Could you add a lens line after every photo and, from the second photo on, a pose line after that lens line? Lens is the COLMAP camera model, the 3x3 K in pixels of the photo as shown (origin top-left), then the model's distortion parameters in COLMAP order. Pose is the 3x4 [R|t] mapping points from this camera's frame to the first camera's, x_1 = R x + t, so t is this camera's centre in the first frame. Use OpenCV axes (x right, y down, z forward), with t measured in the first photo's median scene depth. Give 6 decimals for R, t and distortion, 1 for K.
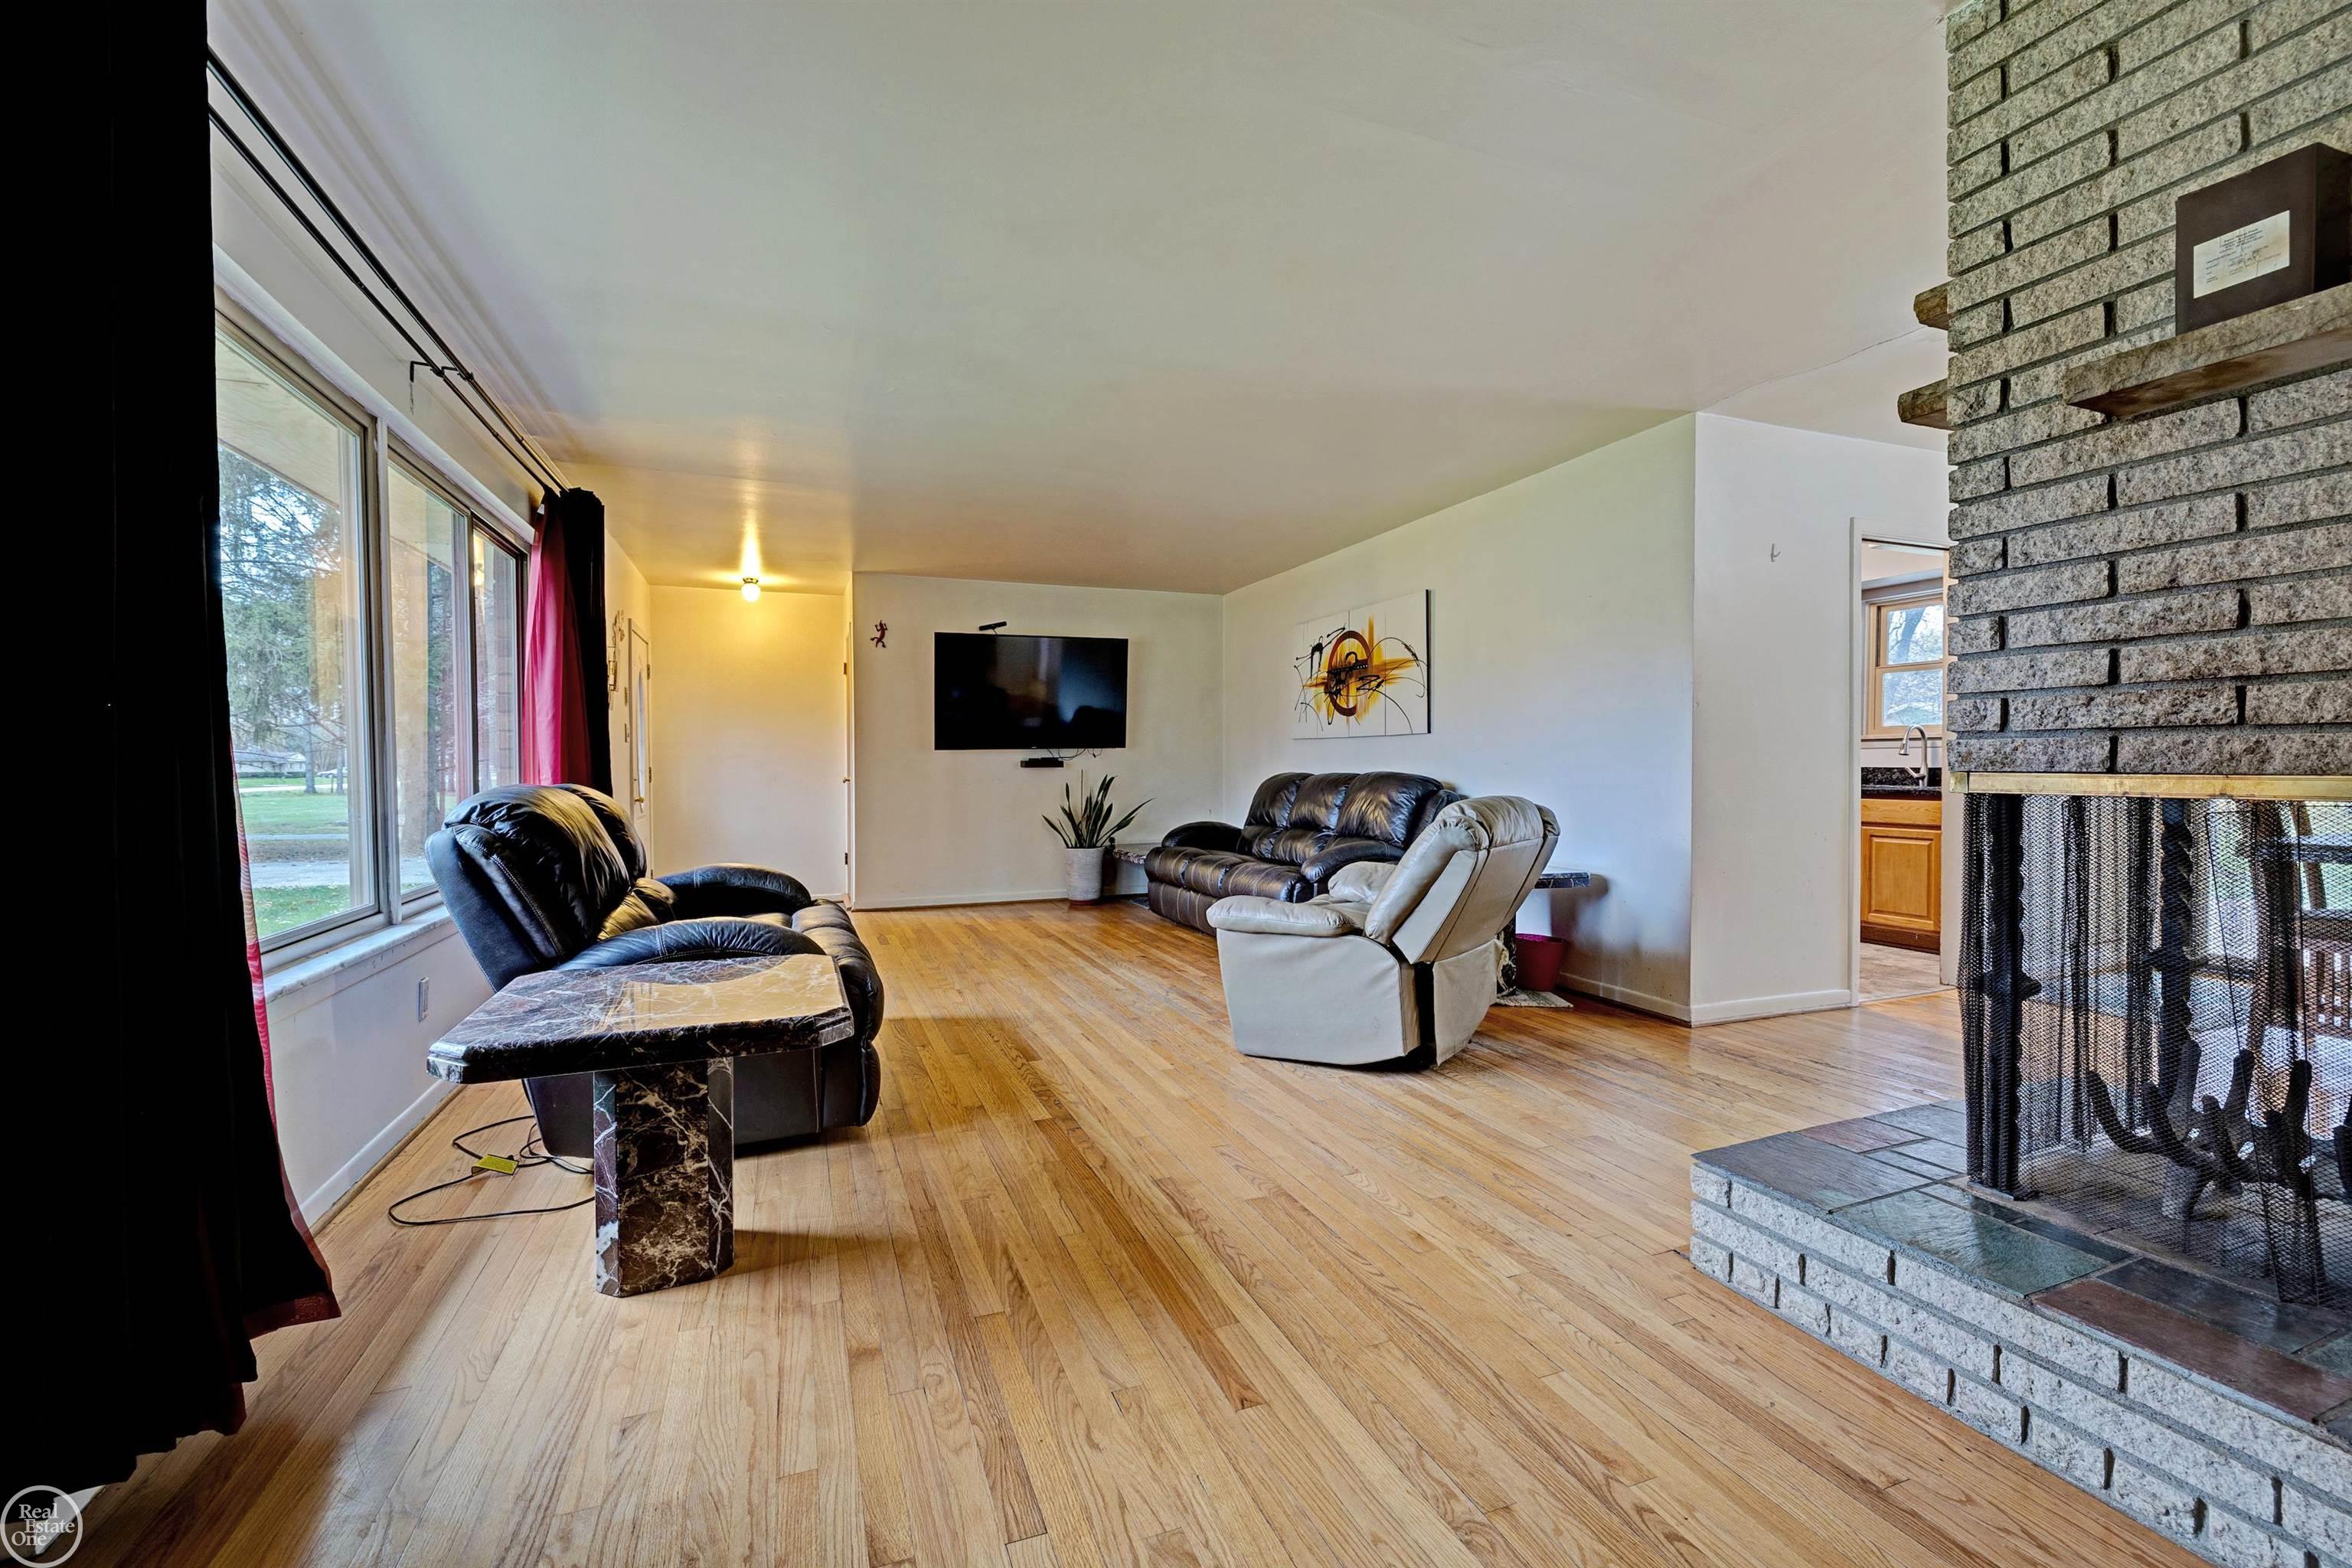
lens RADIAL K [[1009.0, 0, 1183.9], [0, 1009.0, 781.5], [0, 0, 1]] dist [0.000855, -0.000175]
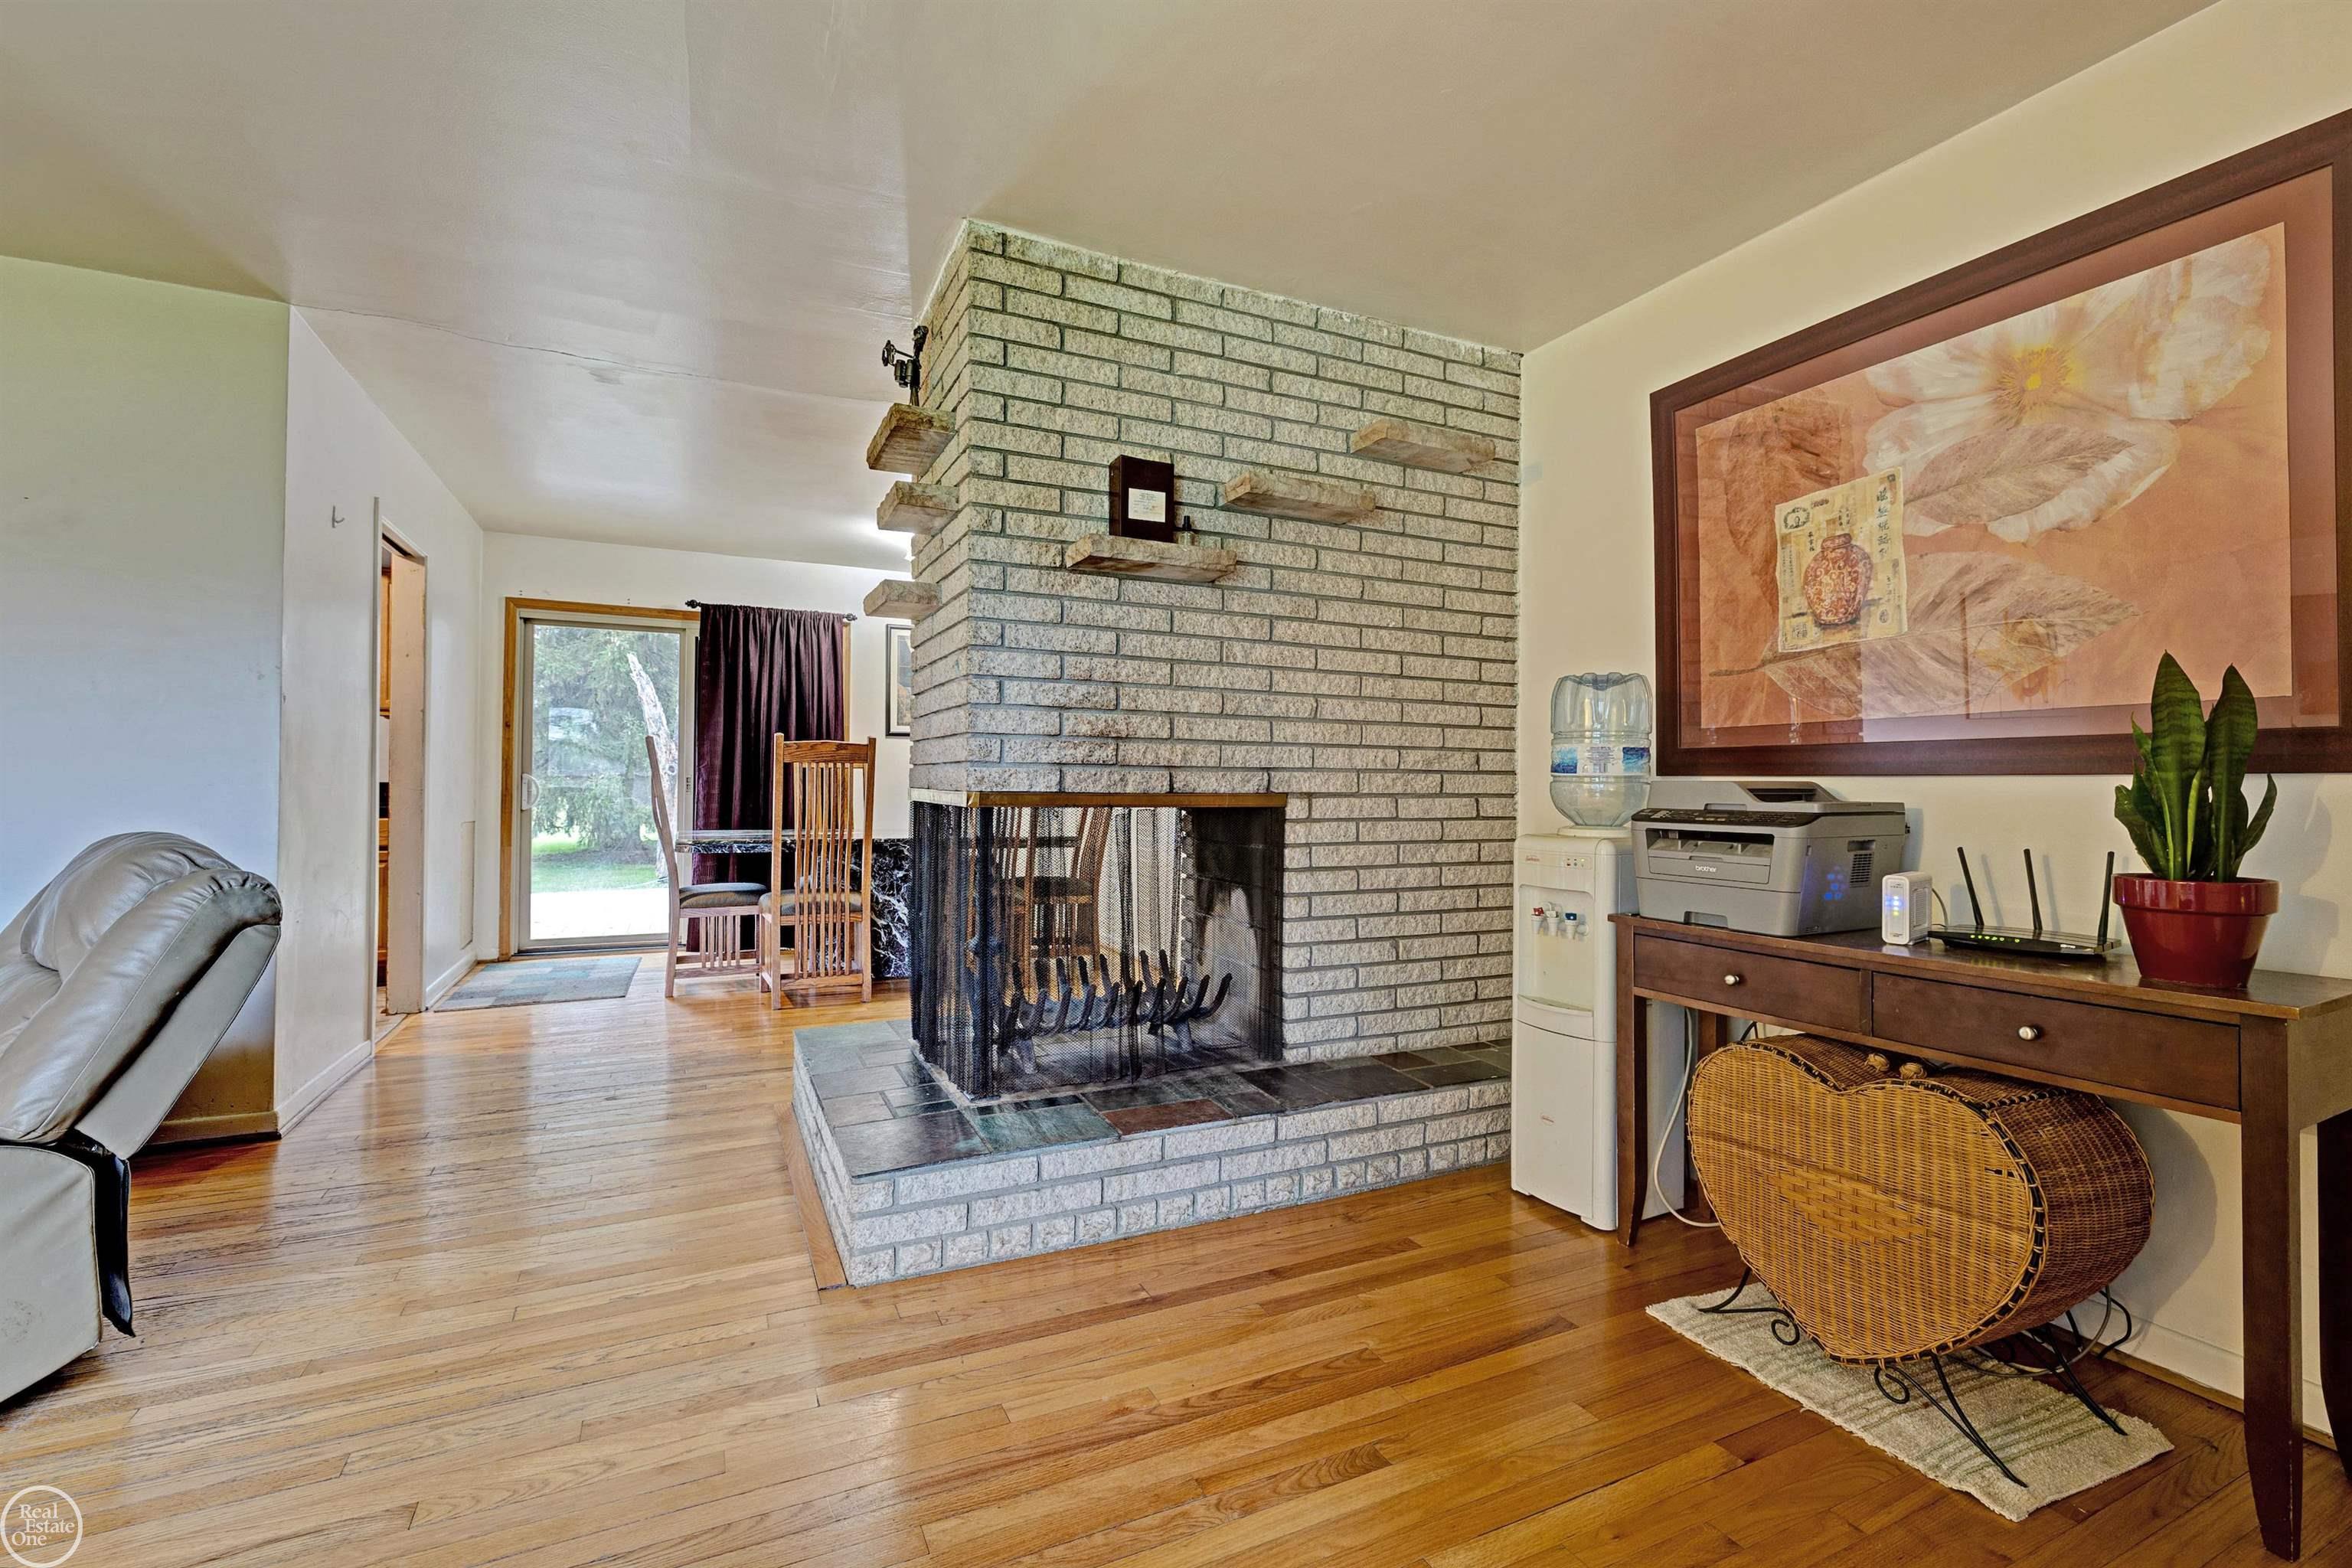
lens RADIAL K [[1009.0, 0, 1181.1], [0, 1009.0, 776.2], [0, 0, 1]] dist [0.000855, -0.000175]
pose [[-0.078694, 0.007616, 0.996870, -0.640746], [0.006442, 0.999954, -0.007131, -0.020576], [-0.996878, 0.005860, -0.078739, 0.925901]]
